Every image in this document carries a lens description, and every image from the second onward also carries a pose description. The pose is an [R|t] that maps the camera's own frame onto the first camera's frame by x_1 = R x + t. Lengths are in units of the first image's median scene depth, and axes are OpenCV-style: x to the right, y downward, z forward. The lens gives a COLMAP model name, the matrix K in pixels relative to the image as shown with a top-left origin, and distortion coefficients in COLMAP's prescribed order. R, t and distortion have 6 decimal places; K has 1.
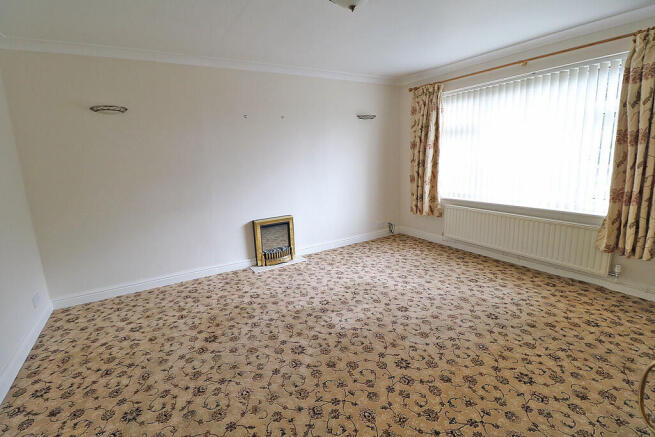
lens RADIAL K [[316.4, 0, 326.5], [0, 316.4, 207.8], [0, 0, 1]] dist [-0.004182, -0.000829]
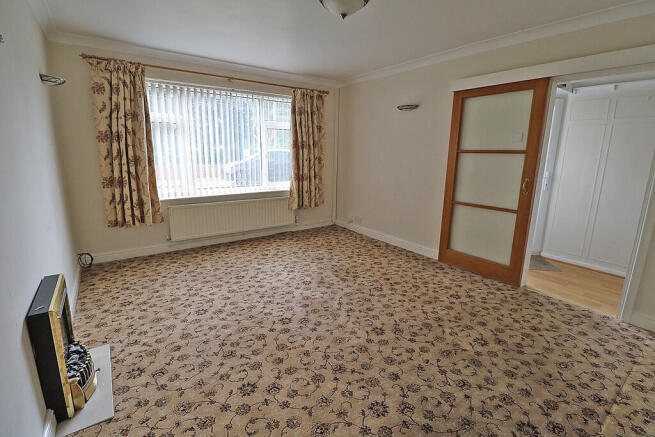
lens RADIAL K [[302.1, 0, 328.1], [0, 302.1, 215.5], [0, 0, 1]] dist [0.002466, -0.015258]
pose [[-0.093589, -0.174170, 0.980258, -0.570916], [0.155431, 0.969951, 0.187179, -0.084119], [-0.983403, 0.169880, -0.063705, 0.663673]]
